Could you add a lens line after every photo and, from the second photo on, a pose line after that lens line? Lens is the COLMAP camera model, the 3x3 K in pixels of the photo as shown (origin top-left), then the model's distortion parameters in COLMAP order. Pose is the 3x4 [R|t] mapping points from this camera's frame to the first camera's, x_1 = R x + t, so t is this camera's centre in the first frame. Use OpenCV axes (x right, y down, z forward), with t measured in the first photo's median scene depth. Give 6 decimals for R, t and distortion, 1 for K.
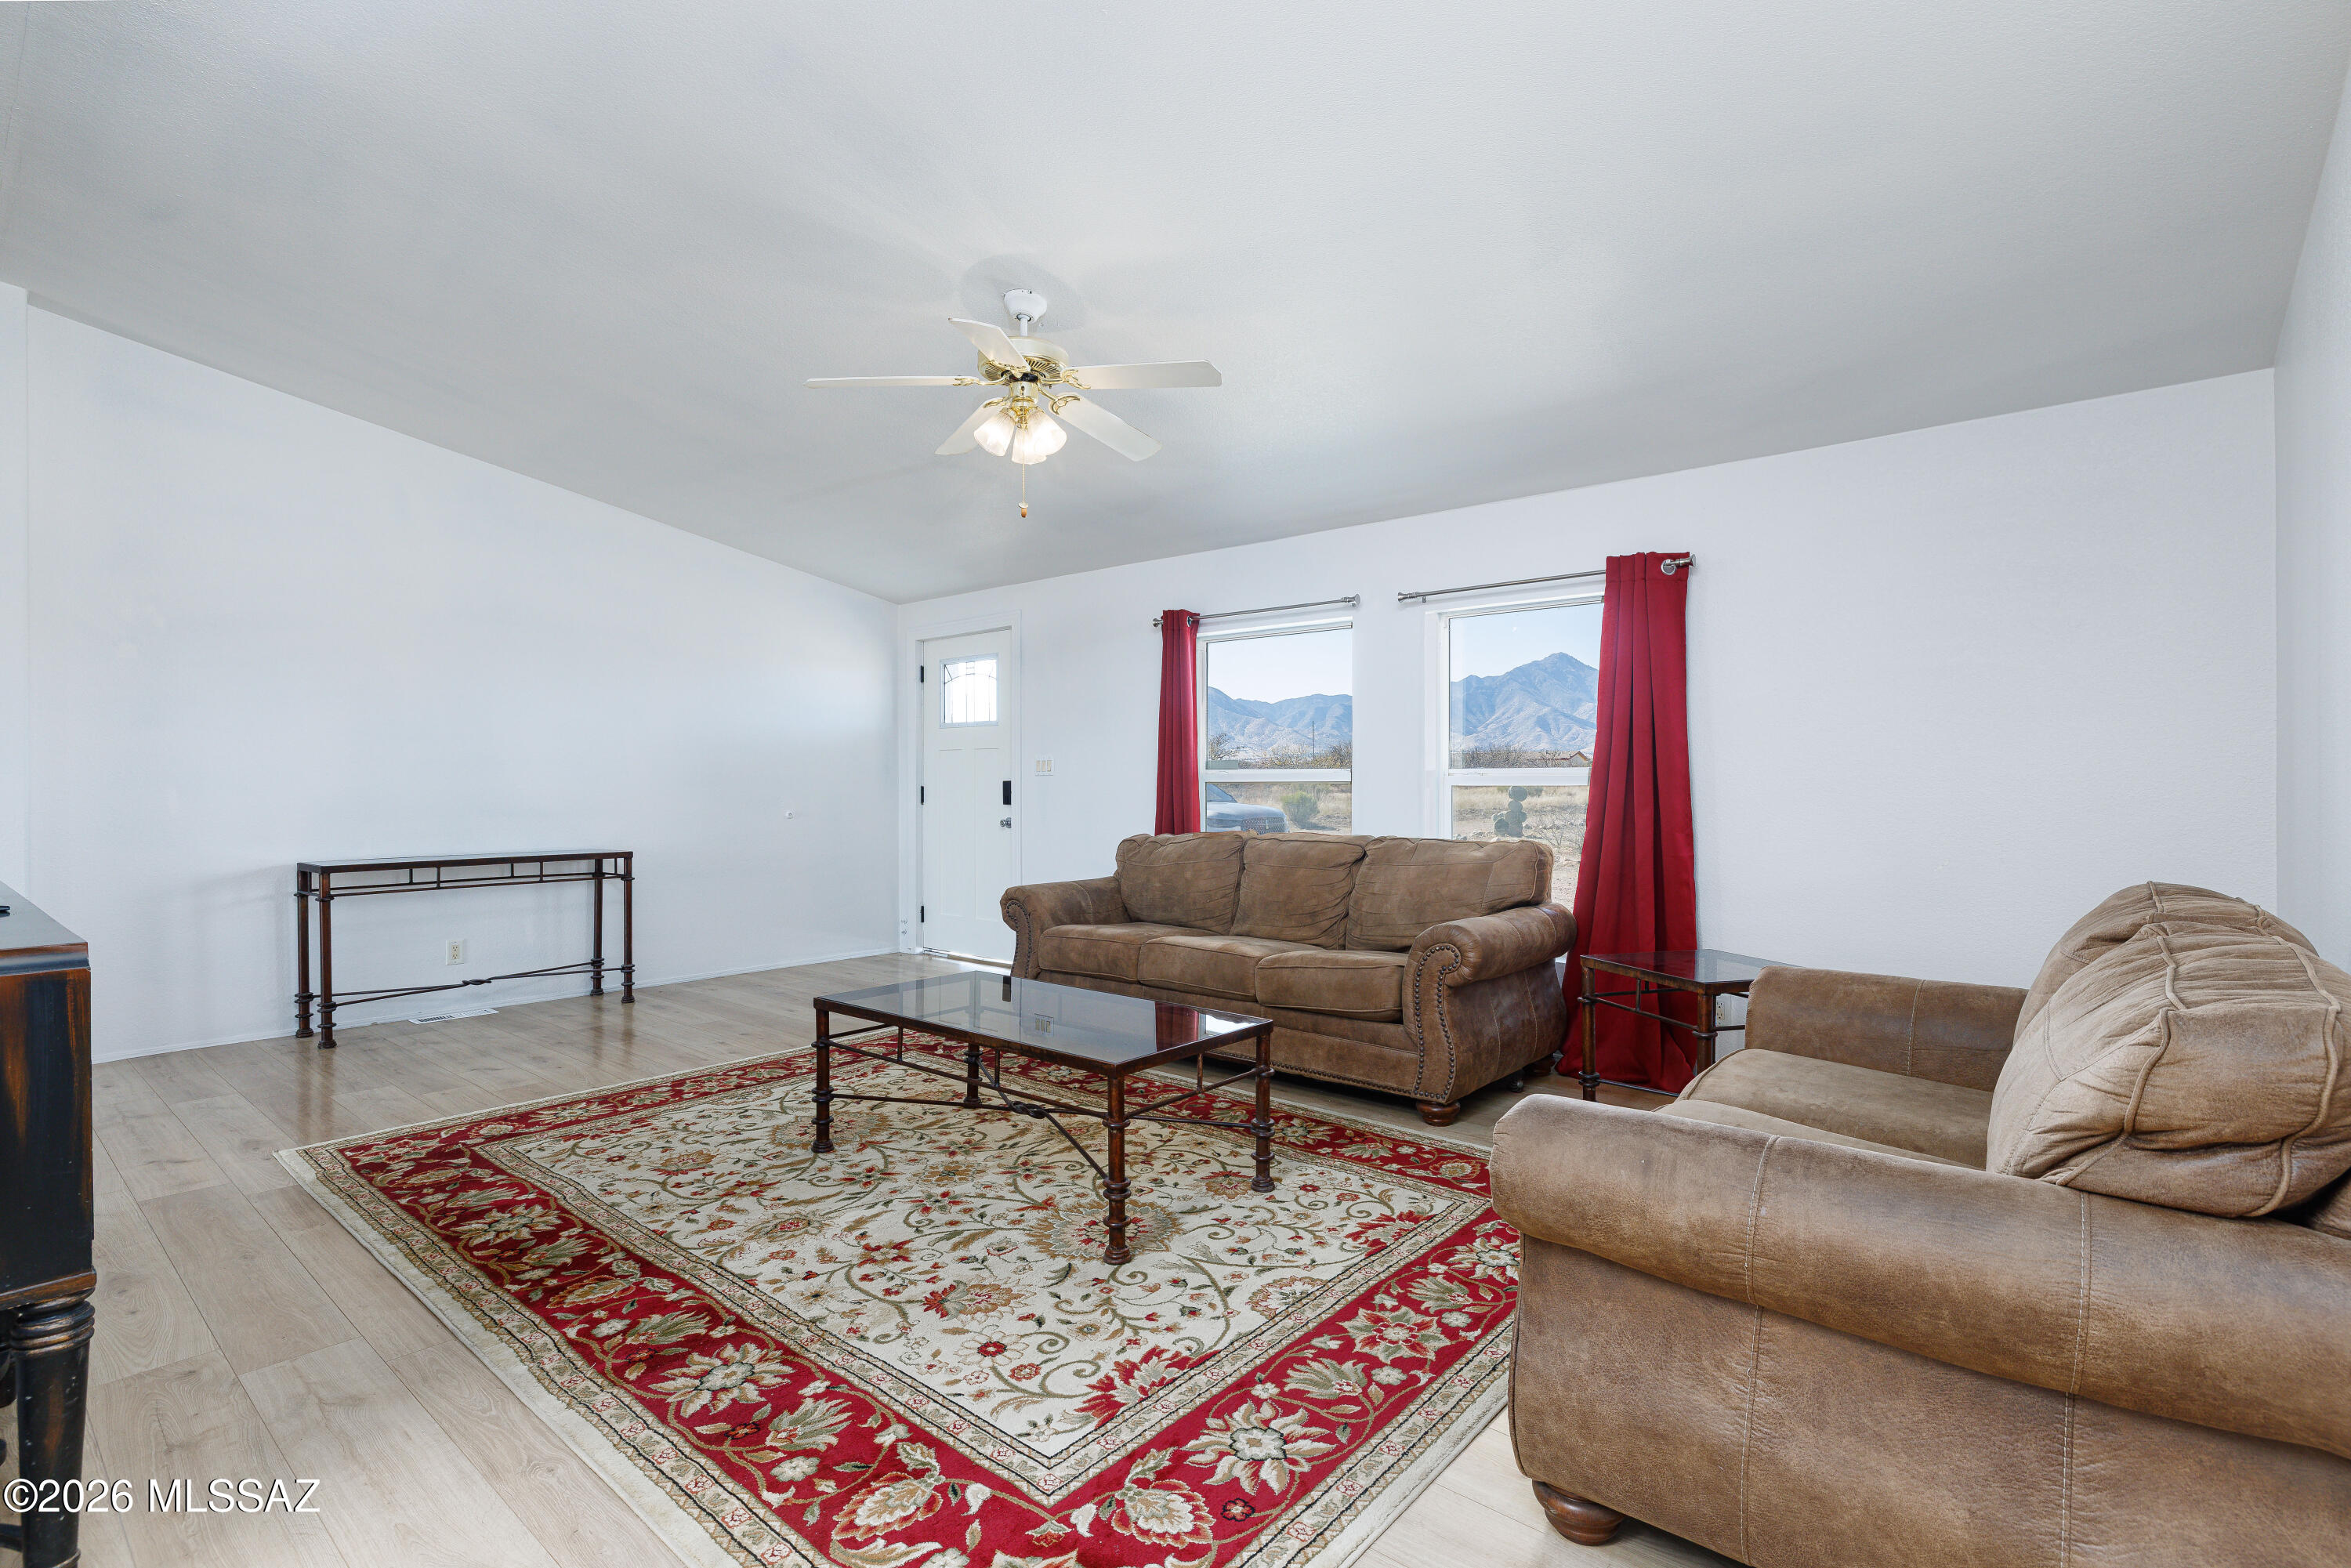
lens RADIAL K [[1095.8, 0, 1179.7], [0, 1095.8, 783.1], [0, 0, 1]] dist [-0.012409, 0.001319]
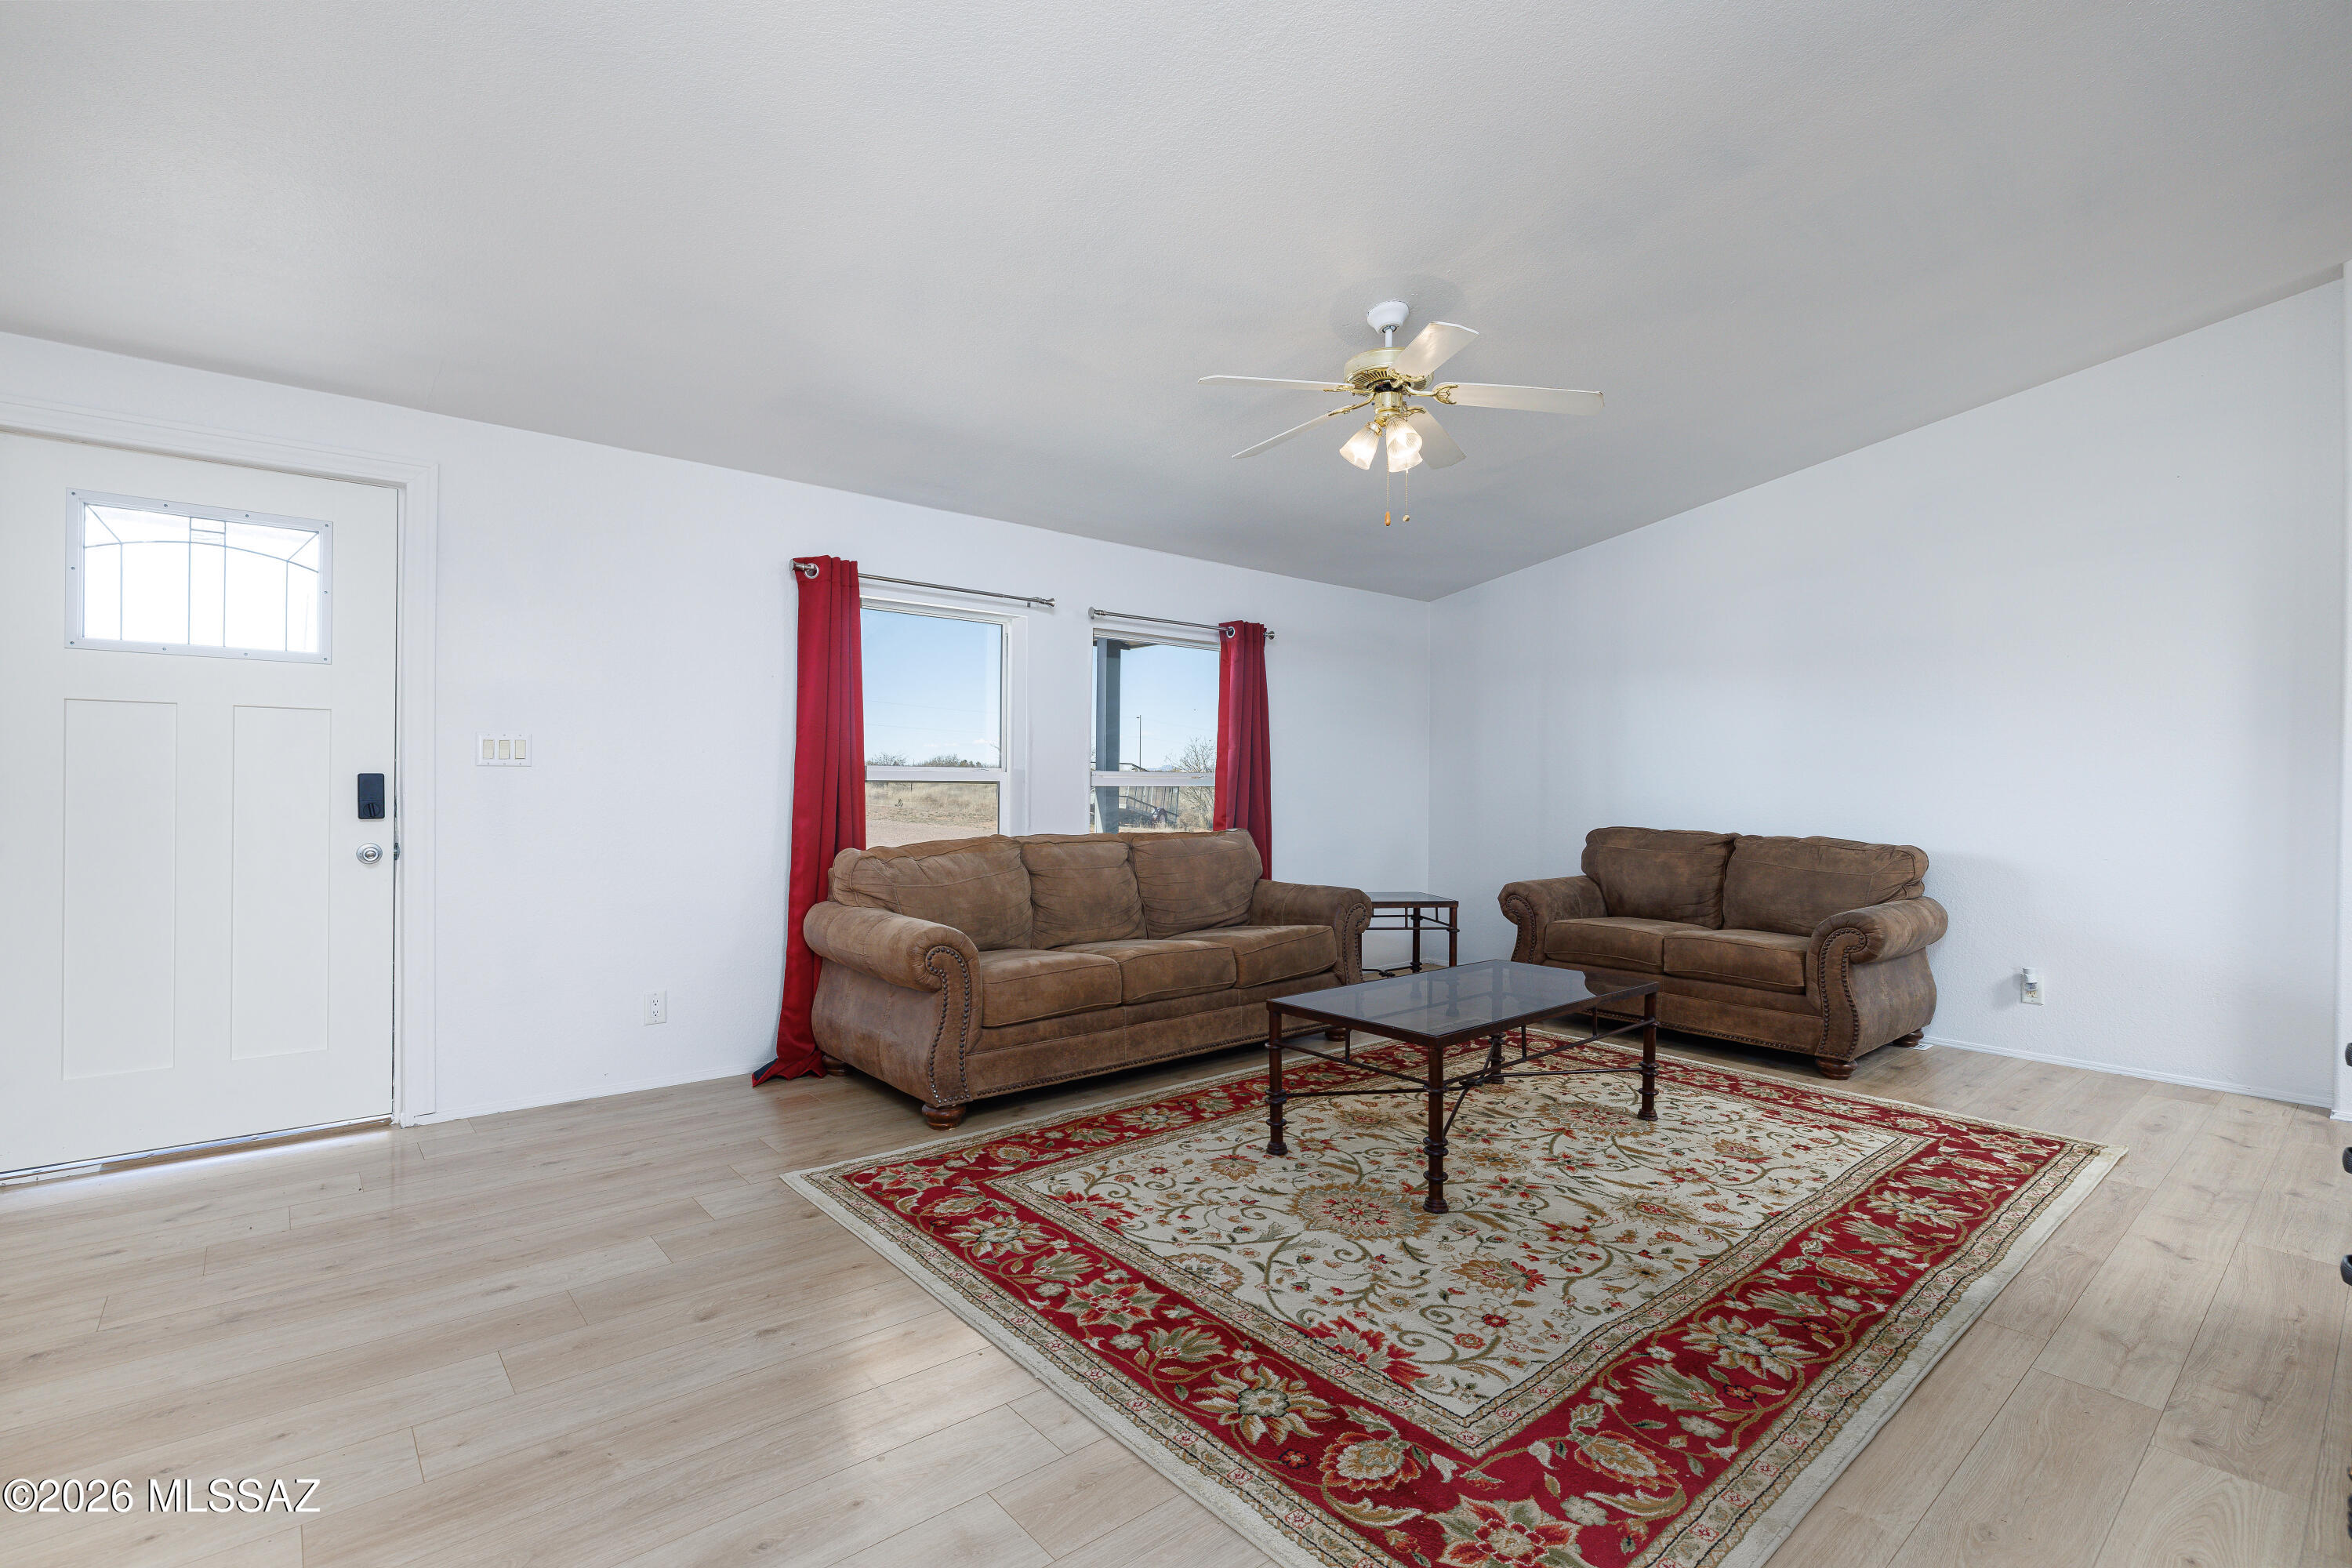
lens RADIAL K [[1096.3, 0, 1180.2], [0, 1096.3, 783.1], [0, 0, 1]] dist [-0.012409, 0.001319]
pose [[0.157024, 0.003489, 0.987589, -1.371752], [-0.007671, 0.999968, -0.002313, 0.000994], [-0.987565, -0.007213, 0.157046, 1.203446]]
